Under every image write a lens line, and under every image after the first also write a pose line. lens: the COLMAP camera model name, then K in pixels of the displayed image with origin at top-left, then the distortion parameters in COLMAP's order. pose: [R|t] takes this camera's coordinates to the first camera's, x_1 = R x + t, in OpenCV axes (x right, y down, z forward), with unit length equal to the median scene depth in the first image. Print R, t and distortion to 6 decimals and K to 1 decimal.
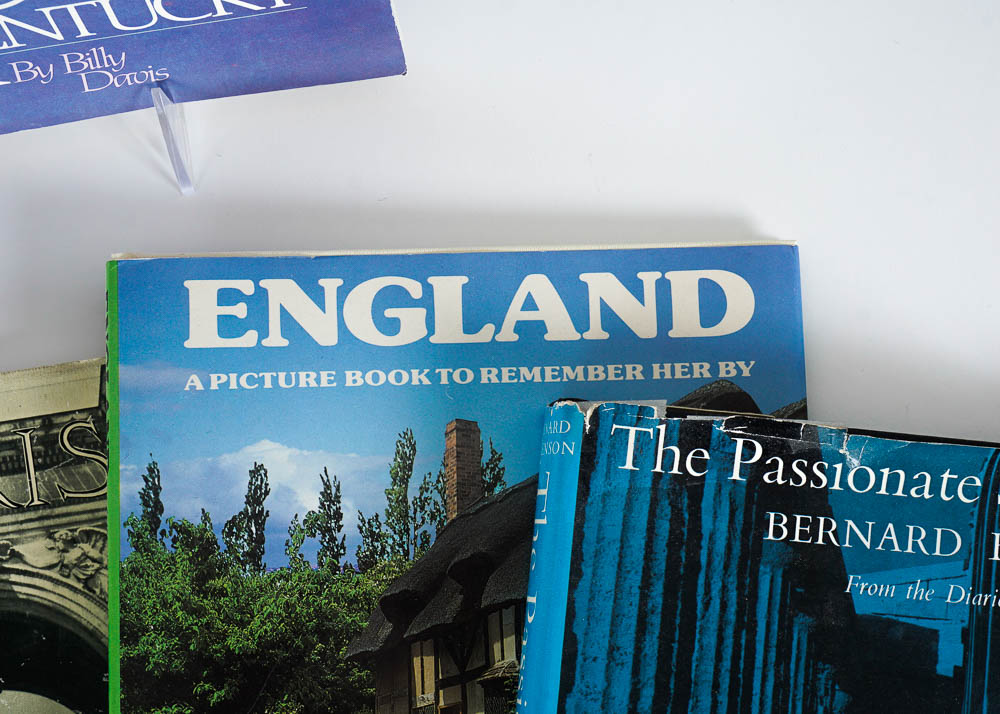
lens RADIAL K [[1750.4, 0, 485.2], [0, 1750.4, 373.7], [0, 0, 1]] dist [0.058555, 0.000000]
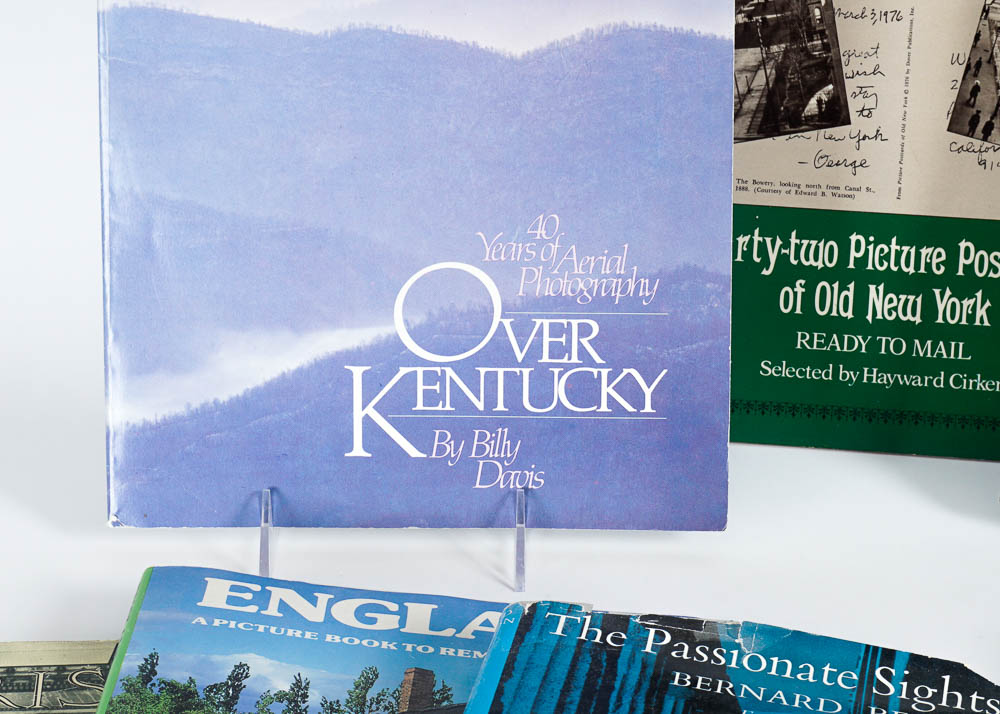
lens RADIAL K [[3005.7, 0, 414.3], [0, 3005.7, 297.9], [0, 0, 1]] dist [0.204566, 0.000000]
pose [[0.993848, 0.072929, -0.083350, 0.133411], [-0.108250, 0.480638, -0.870212, 1.672677], [-0.023402, 0.873881, 0.485576, -0.188467]]
